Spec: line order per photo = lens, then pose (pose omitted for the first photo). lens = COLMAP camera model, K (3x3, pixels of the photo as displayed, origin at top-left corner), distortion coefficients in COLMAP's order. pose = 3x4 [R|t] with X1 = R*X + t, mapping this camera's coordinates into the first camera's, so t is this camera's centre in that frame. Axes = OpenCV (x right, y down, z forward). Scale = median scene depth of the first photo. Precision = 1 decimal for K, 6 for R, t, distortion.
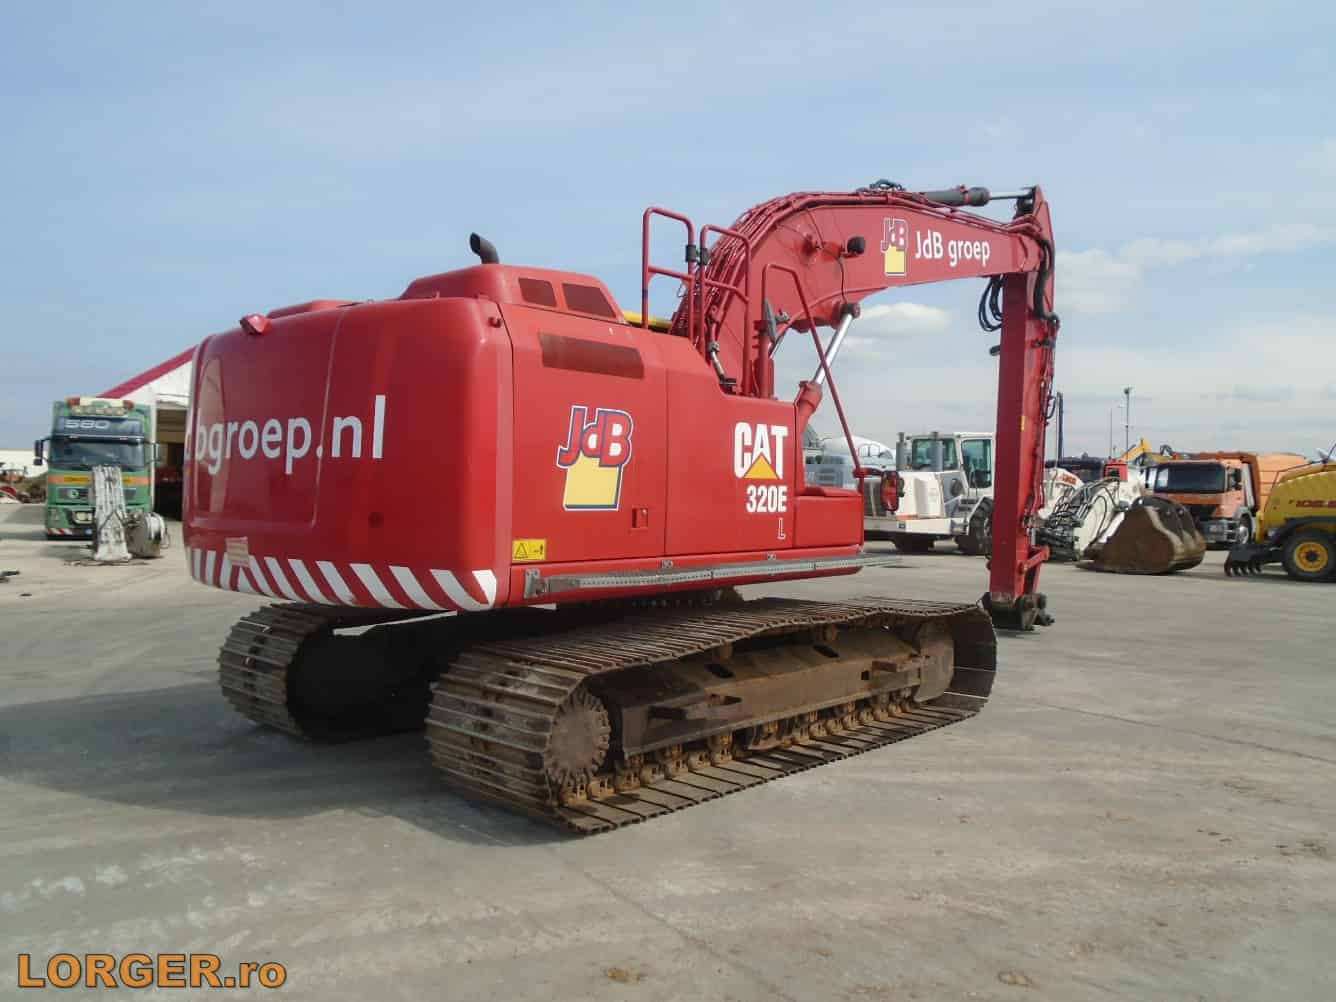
lens RADIAL K [[1039.2, 0, 668.0], [0, 1039.2, 501.0], [0, 0, 1]] dist [-0.010845, 0.002823]
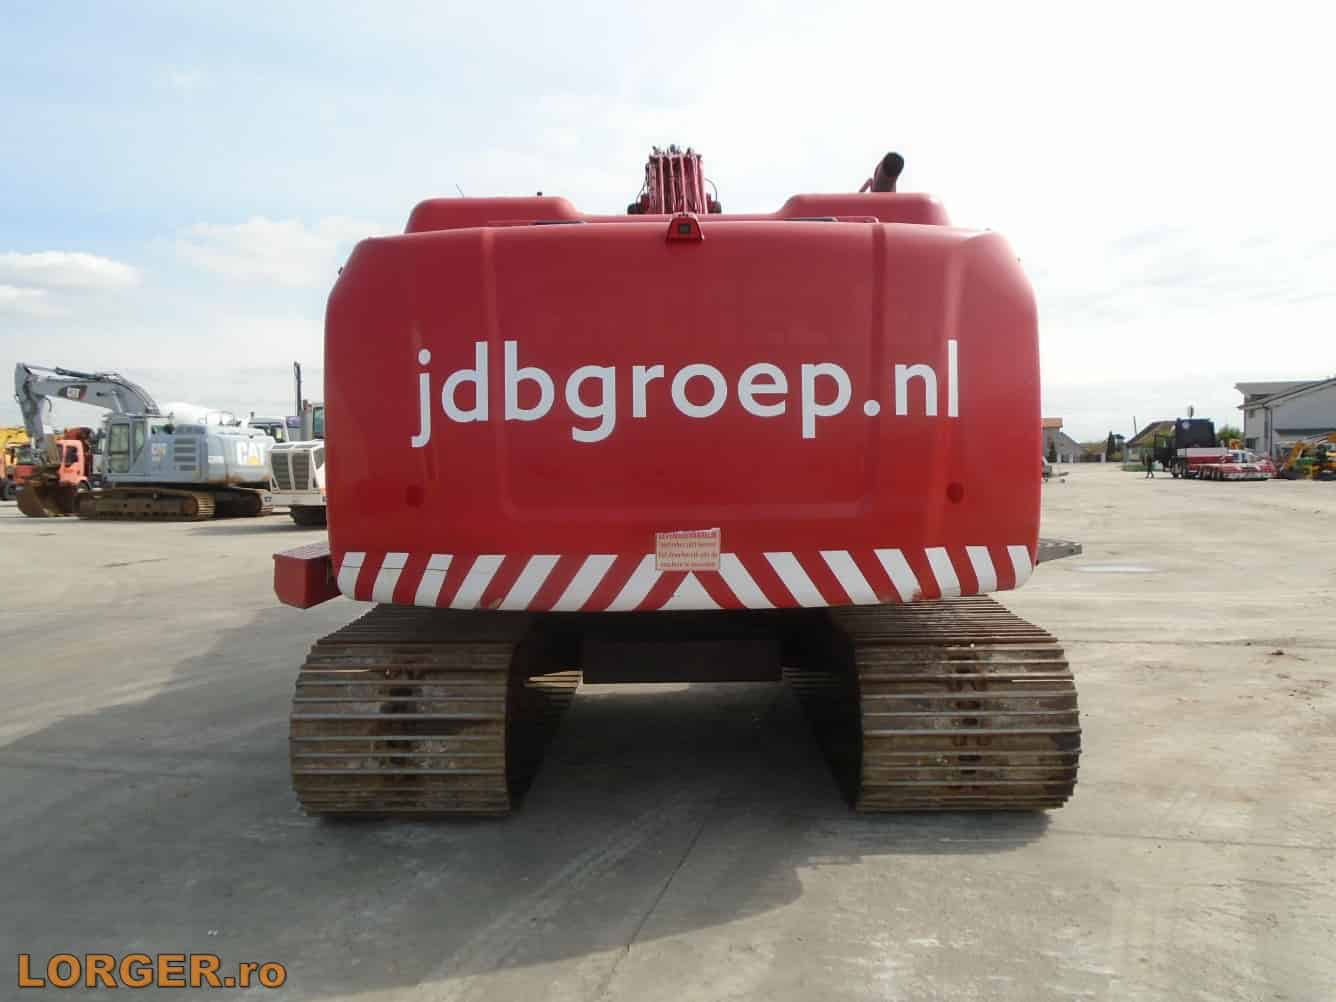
lens RADIAL K [[1039.5, 0, 668.0], [0, 1039.5, 501.0], [0, 0, 1]] dist [0.000264, 0.001170]
pose [[0.737581, -0.051206, 0.673314, -0.949315], [0.031849, 0.998649, 0.041059, -0.014722], [-0.674507, -0.008840, 0.738215, 0.517654]]
